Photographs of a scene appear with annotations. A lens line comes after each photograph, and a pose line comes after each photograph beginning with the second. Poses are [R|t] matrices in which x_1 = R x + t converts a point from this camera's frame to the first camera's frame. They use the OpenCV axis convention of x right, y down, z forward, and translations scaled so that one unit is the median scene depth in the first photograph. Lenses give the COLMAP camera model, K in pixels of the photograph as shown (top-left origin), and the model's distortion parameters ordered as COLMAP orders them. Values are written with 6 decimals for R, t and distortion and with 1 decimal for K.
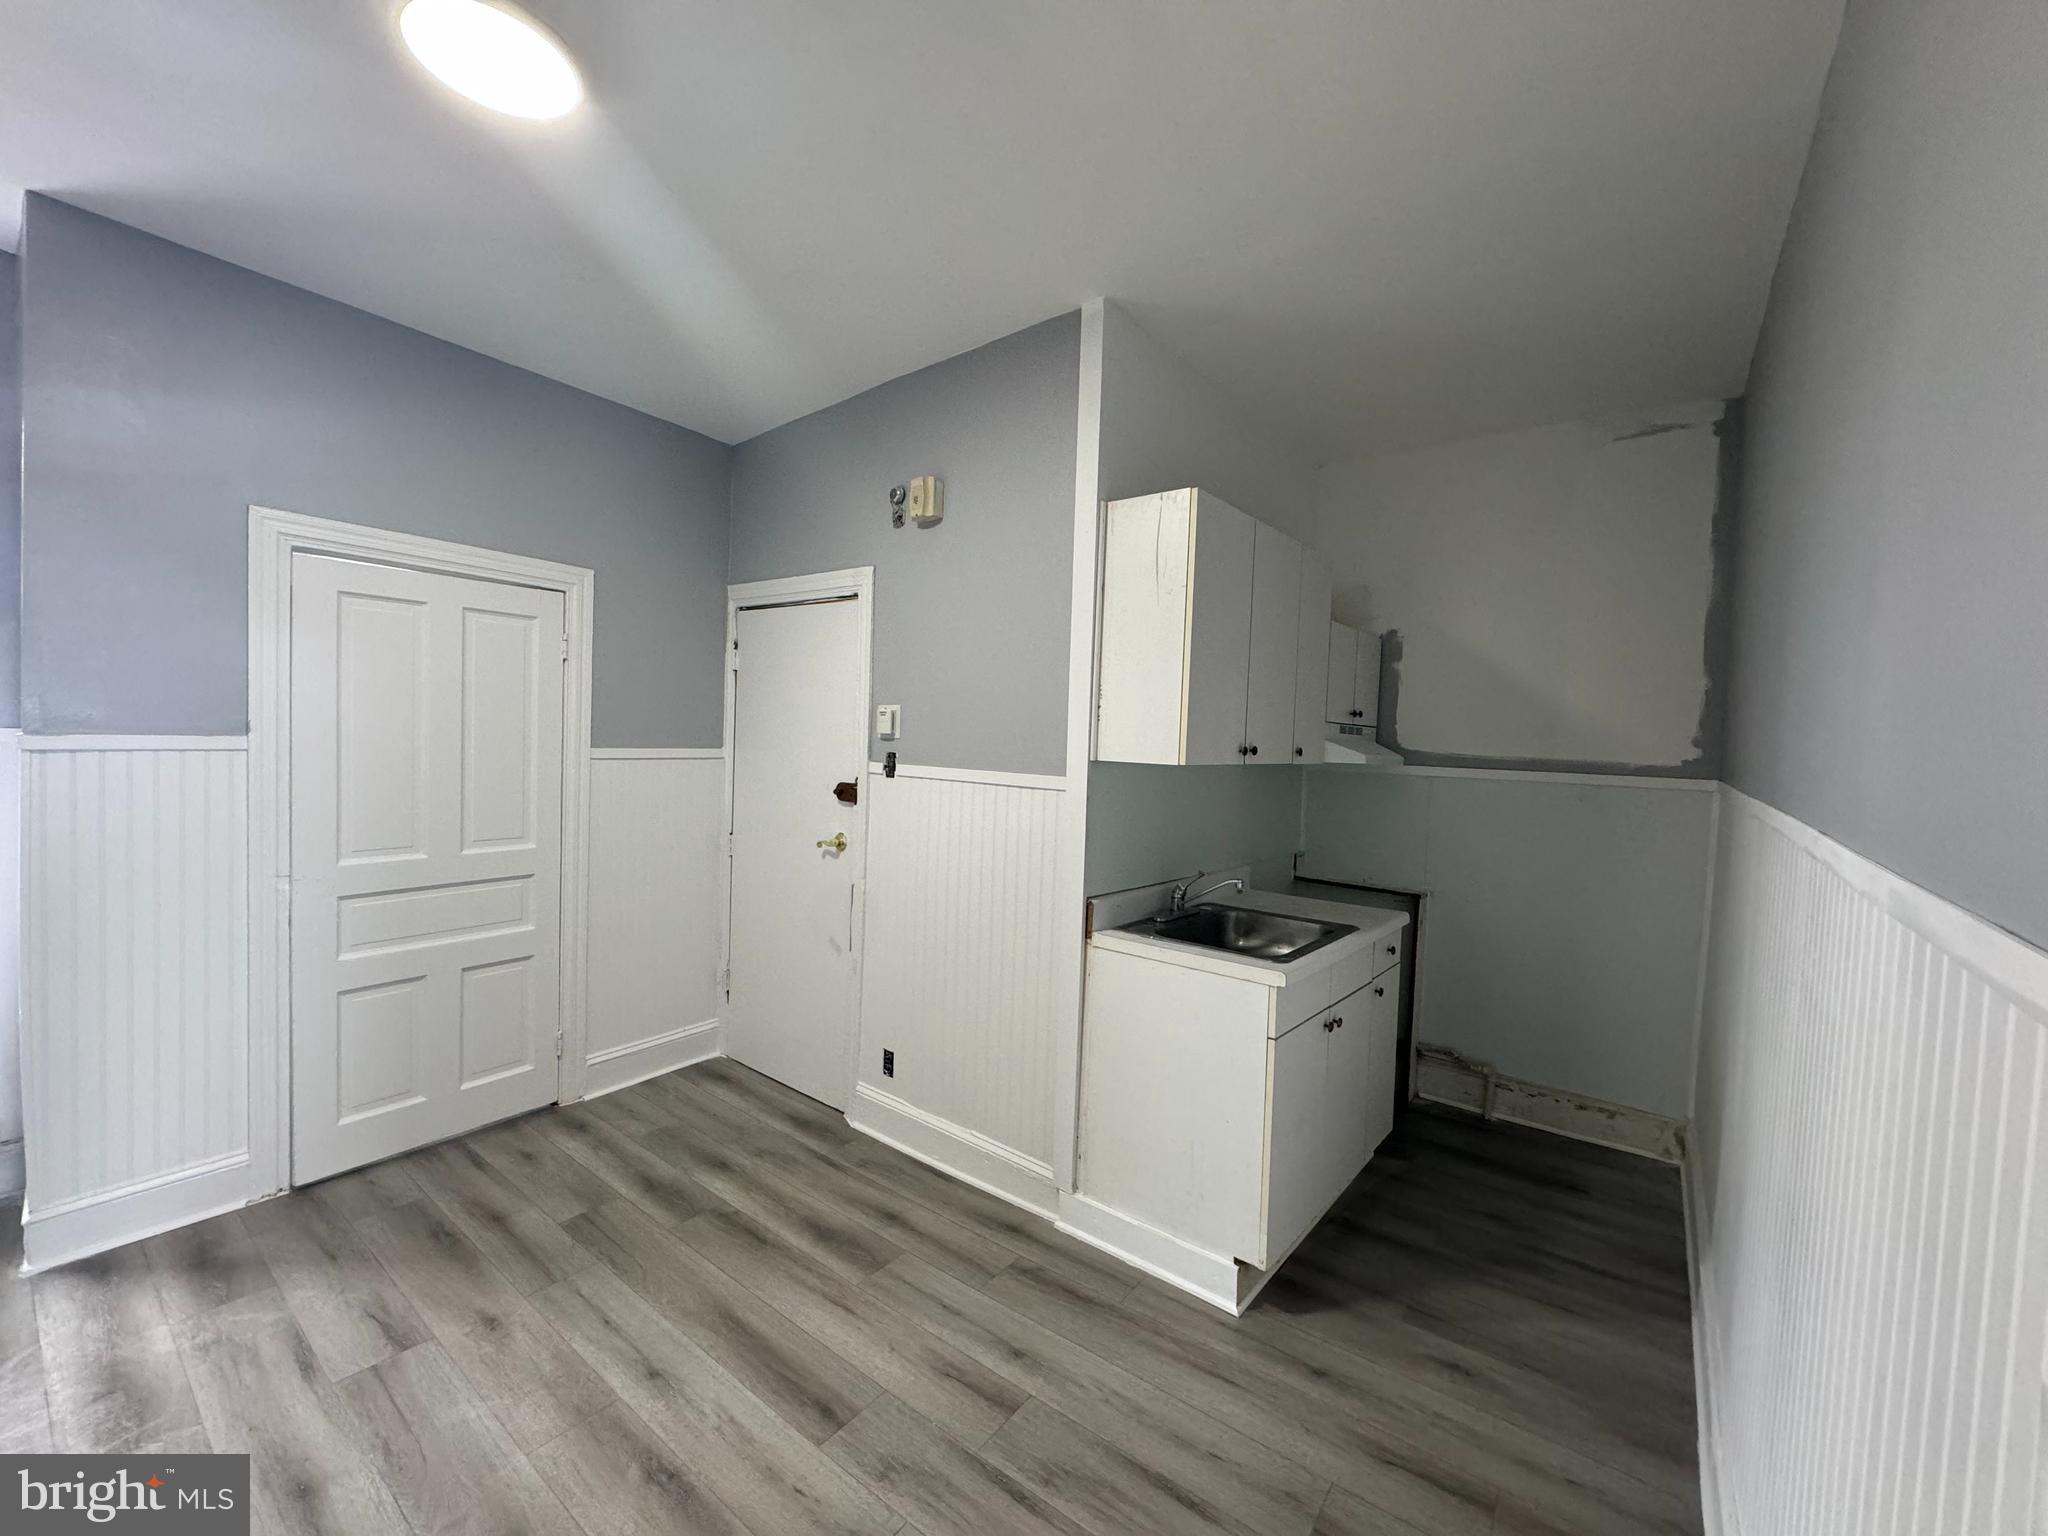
lens RADIAL K [[815.4, 0, 1024.0], [0, 815.4, 769.6], [0, 0, 1]] dist [-0.003108, 0.000677]
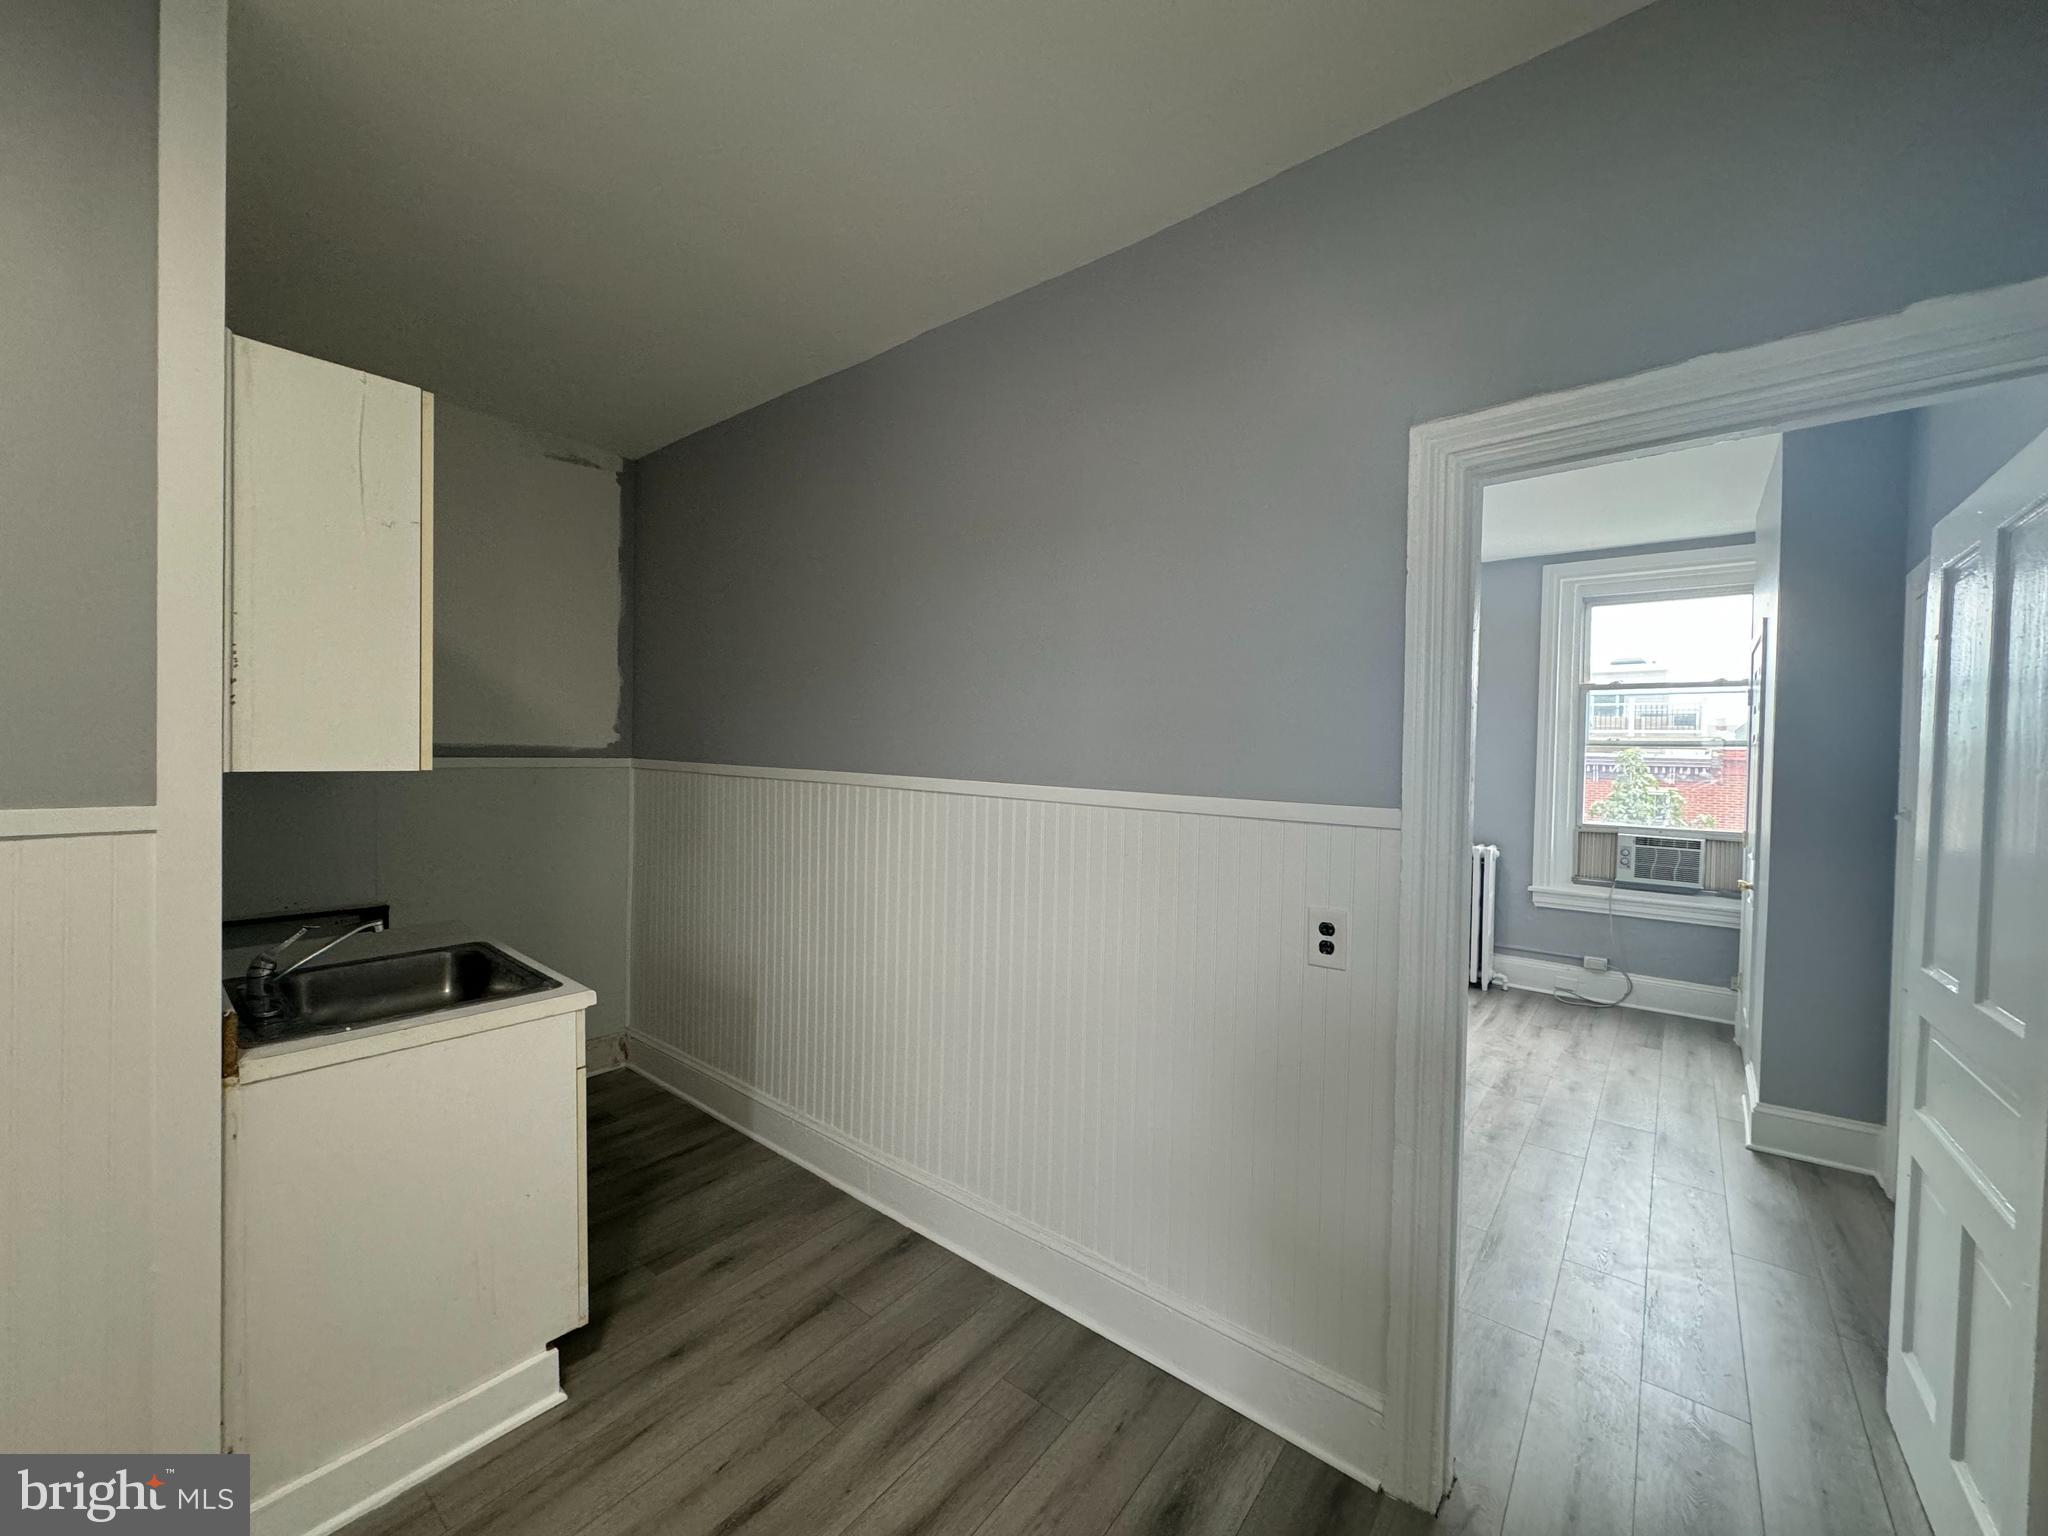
lens RADIAL K [[815.4, 0, 1023.6], [0, 815.4, 767.9], [0, 0, 1]] dist [-0.003108, 0.000677]
pose [[0.019722, -0.056814, 0.998190, -0.475732], [0.024073, 0.998122, 0.056335, -0.032842], [-0.999516, 0.022918, 0.021053, 0.408587]]
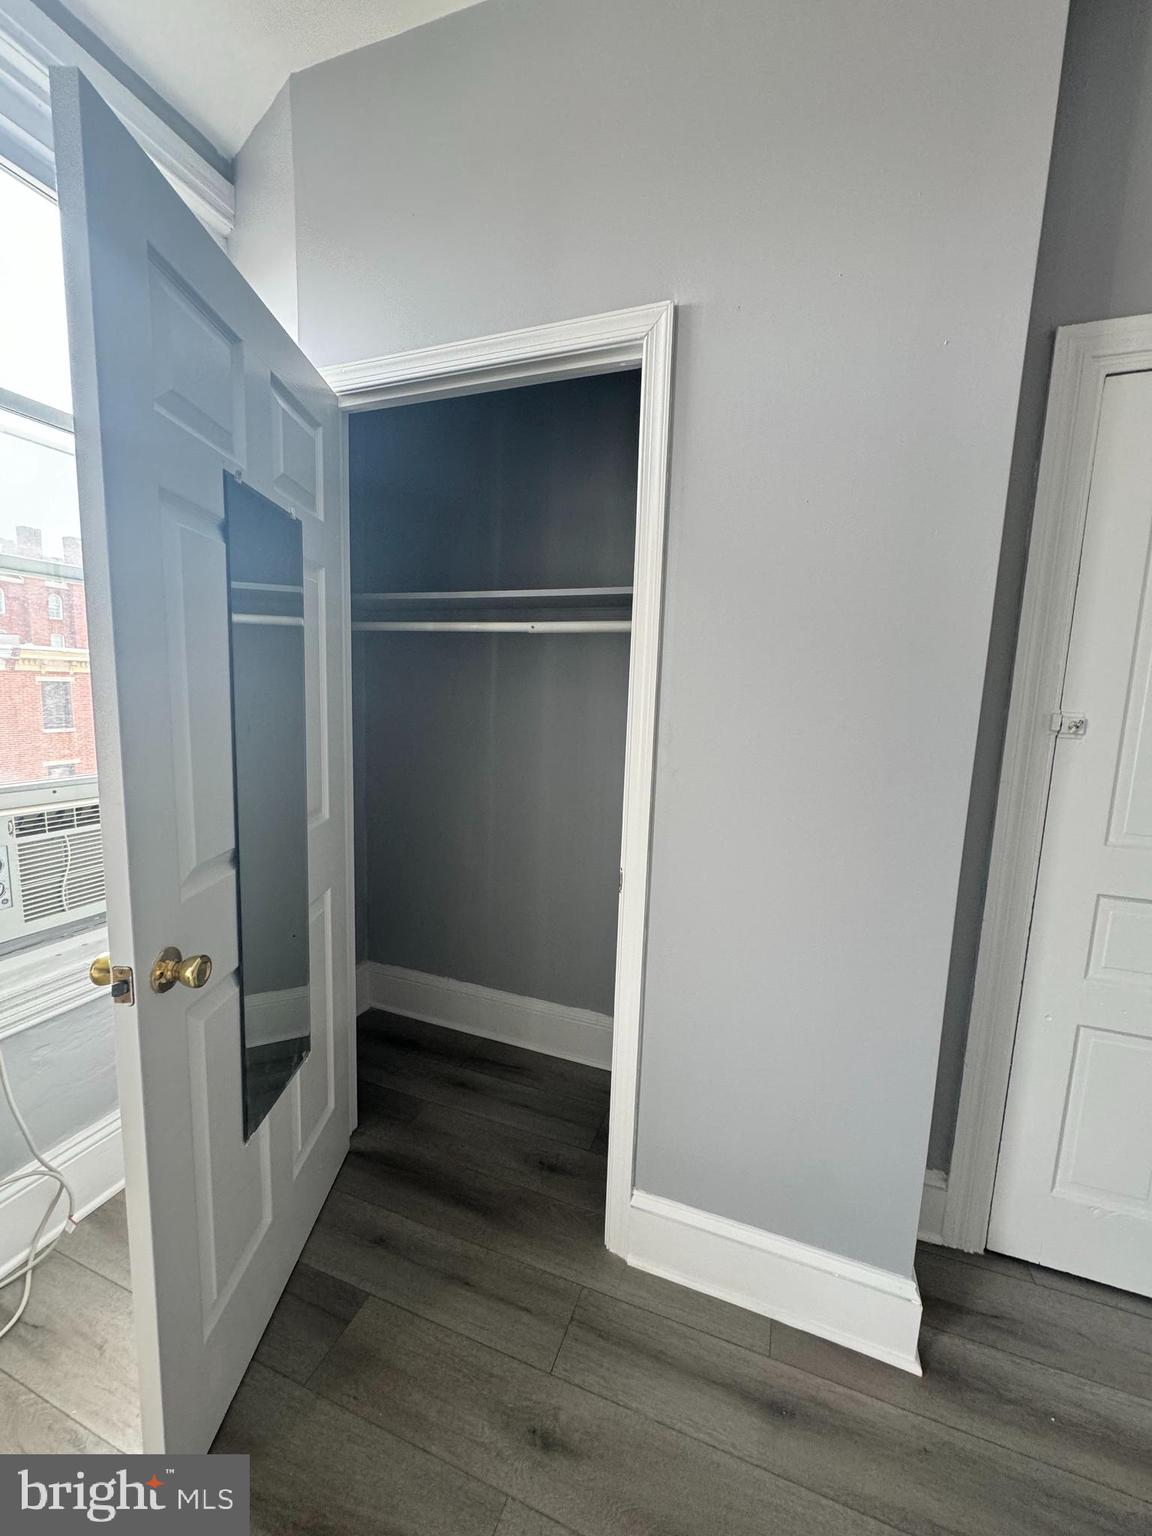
lens RADIAL K [[611.6, 0, 581.6], [0, 611.6, 765.1], [0, 0, 1]] dist [-0.003108, 0.000677]
pose [[-0.948718, -0.032684, -0.314429, 1.198575], [-0.085109, 0.984323, 0.154482, 0.107910], [0.304450, 0.173321, -0.936627, -0.370836]]
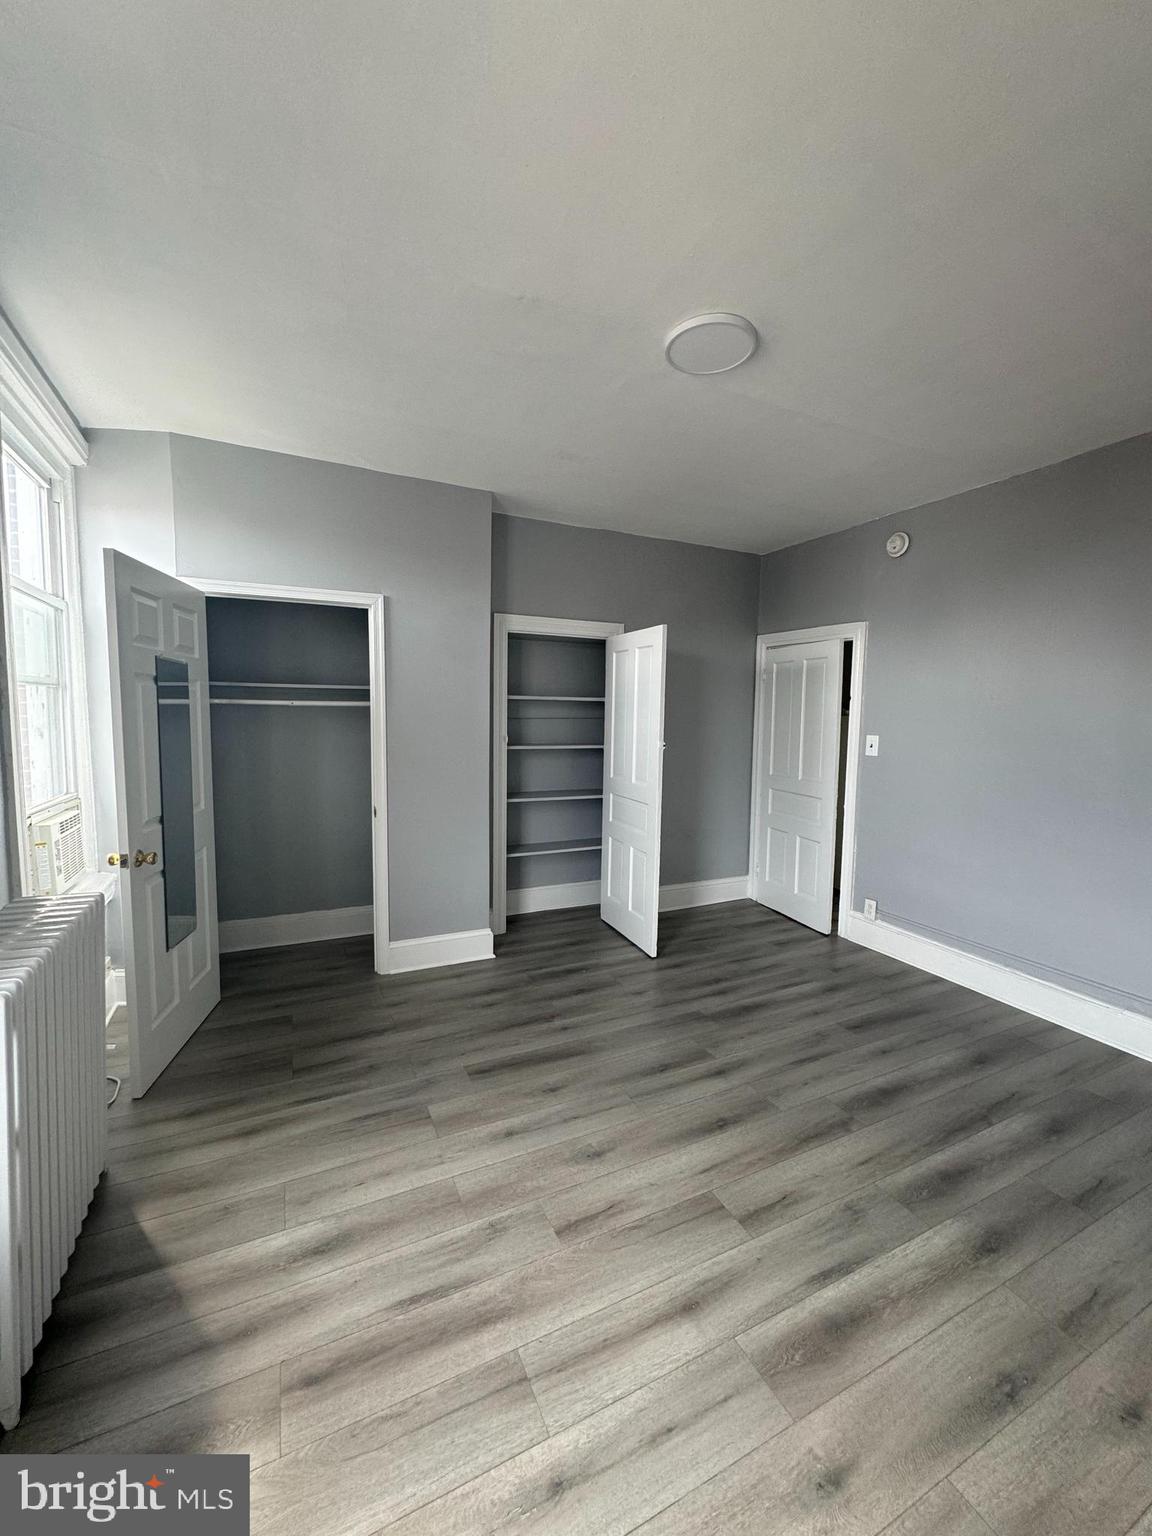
lens RADIAL K [[611.6, 0, 575.7], [0, 611.6, 767.6], [0, 0, 1]] dist [-0.003108, 0.000677]
pose [[-0.443296, 0.033776, -0.895739, 2.006849], [-0.070056, 0.994928, 0.072187, 0.062985], [0.893634, 0.094752, -0.438681, 0.125594]]
